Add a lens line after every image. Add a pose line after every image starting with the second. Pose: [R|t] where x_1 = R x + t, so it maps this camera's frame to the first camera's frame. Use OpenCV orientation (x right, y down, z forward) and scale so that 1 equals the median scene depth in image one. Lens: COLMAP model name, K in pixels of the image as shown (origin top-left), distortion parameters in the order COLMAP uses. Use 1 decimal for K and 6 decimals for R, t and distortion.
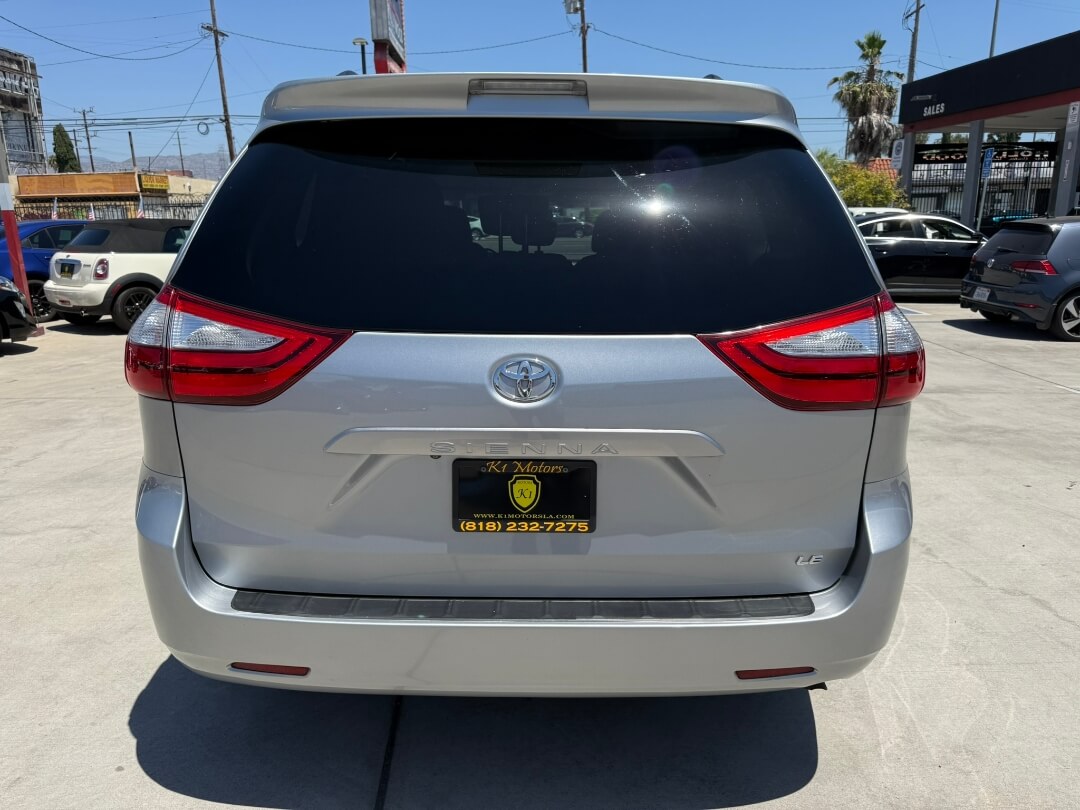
lens RADIAL K [[767.2, 0, 535.2], [0, 767.2, 409.2], [0, 0, 1]] dist [0.071152, -0.088701]
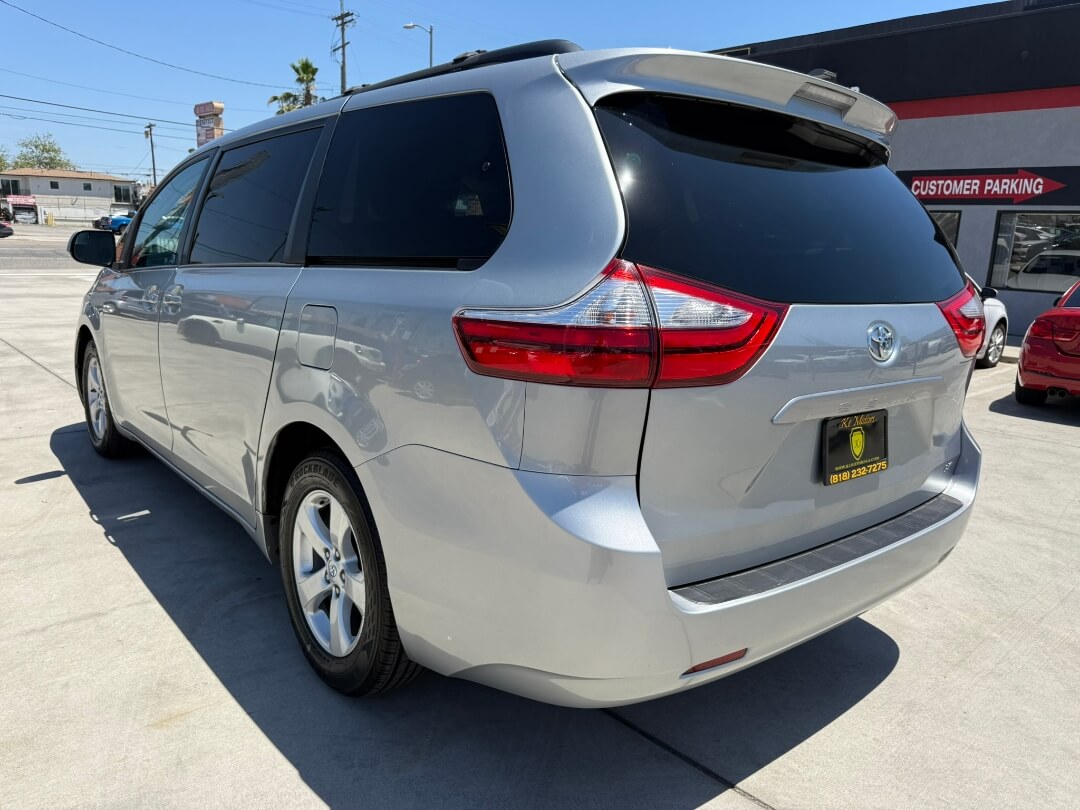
lens RADIAL K [[774.7, 0, 542.6], [0, 774.7, 406.7], [0, 0, 1]] dist [0.007076, -0.009775]
pose [[0.768649, -0.098023, 0.632116, -0.874545], [0.110995, 0.993637, 0.019116, -0.015954], [-0.629967, 0.055468, 0.774638, 0.307655]]
